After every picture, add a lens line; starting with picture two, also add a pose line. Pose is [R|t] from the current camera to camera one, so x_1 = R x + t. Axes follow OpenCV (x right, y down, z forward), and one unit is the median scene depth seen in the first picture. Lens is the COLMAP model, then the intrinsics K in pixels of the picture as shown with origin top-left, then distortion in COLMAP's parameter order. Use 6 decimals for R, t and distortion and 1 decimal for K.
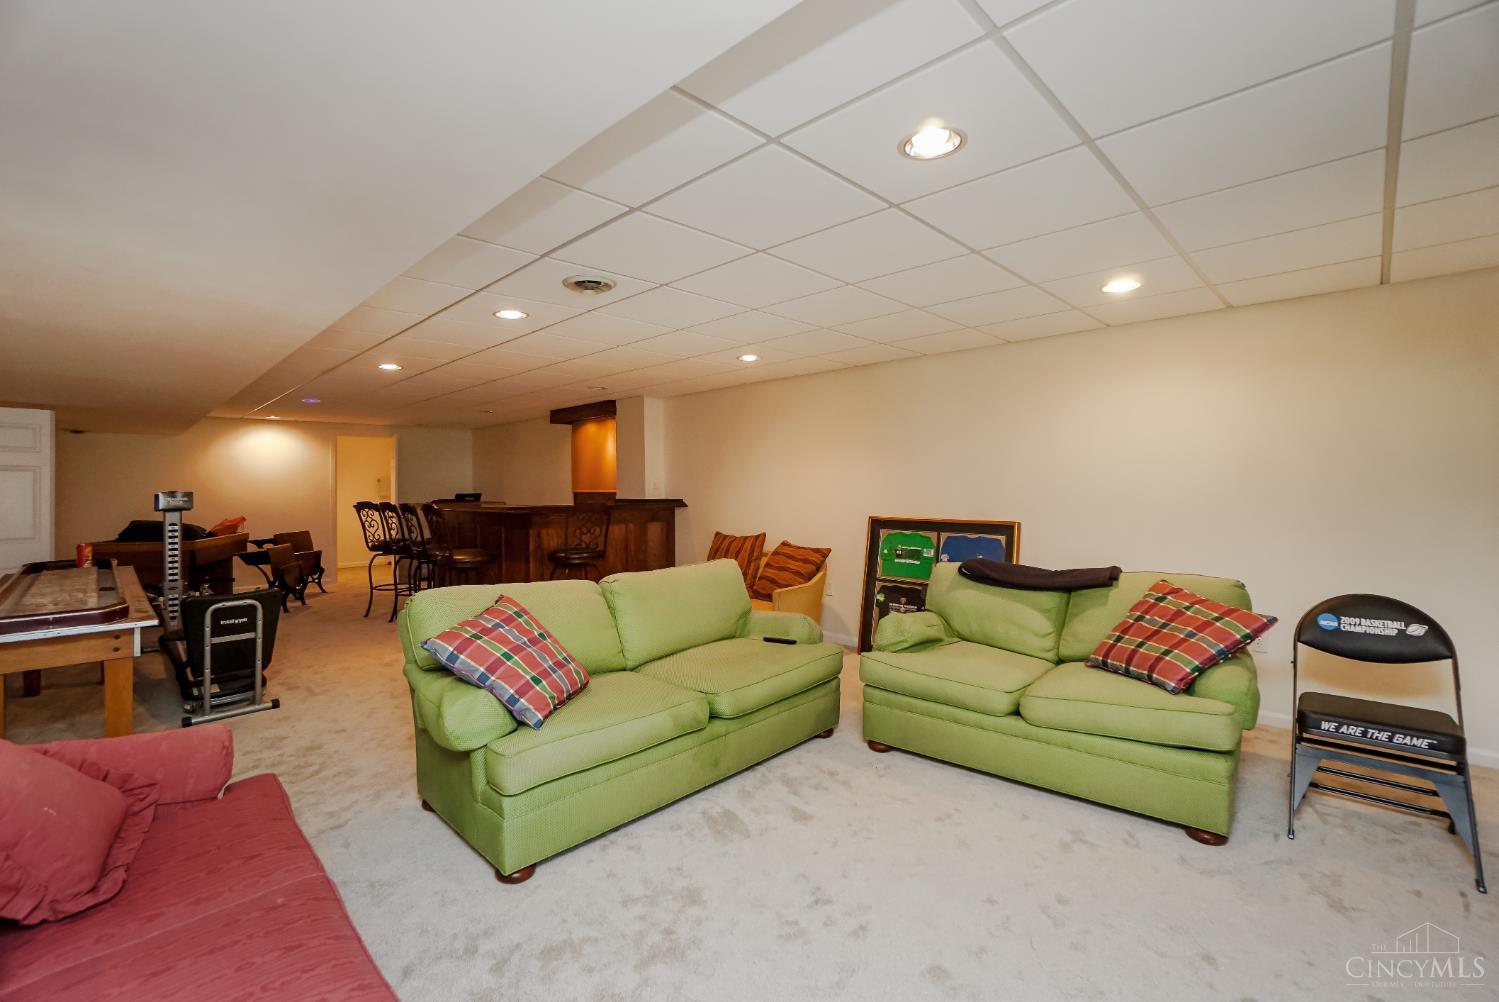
lens RADIAL K [[668.1, 0, 734.8], [0, 668.1, 484.0], [0, 0, 1]] dist [-0.053739, 0.018919]
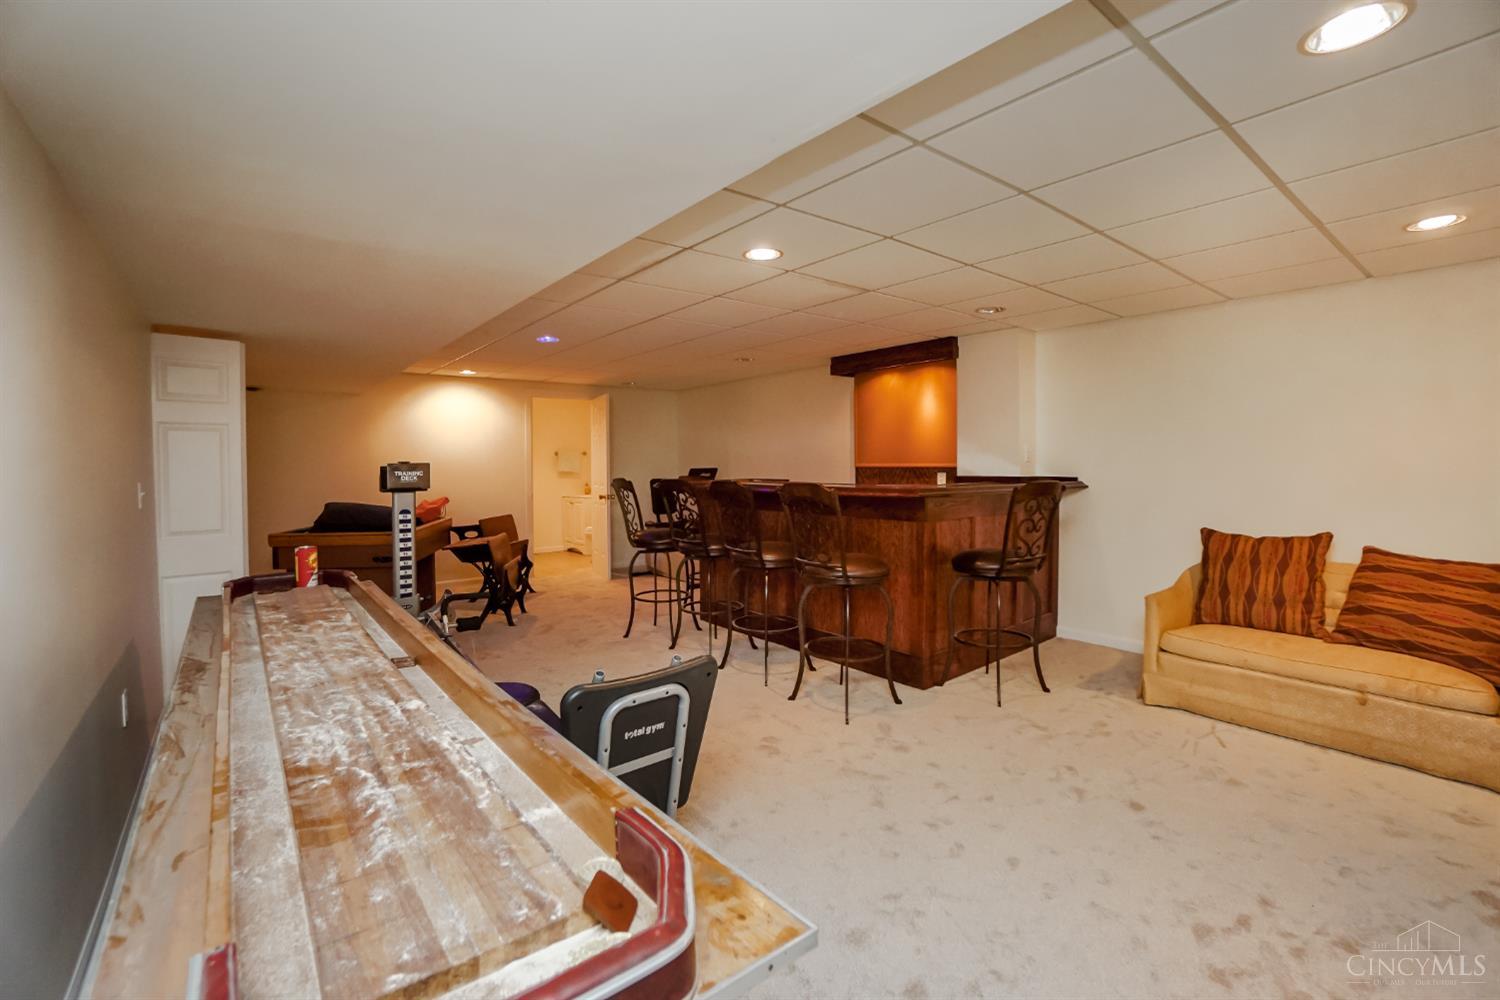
lens RADIAL K [[668.6, 0, 735.3], [0, 668.6, 483.0], [0, 0, 1]] dist [-0.053739, 0.018919]
pose [[0.992450, 0.007010, -0.122447, -0.324204], [-0.003127, 0.999487, 0.031876, 0.007405], [0.122607, -0.031252, 0.991963, 0.267966]]
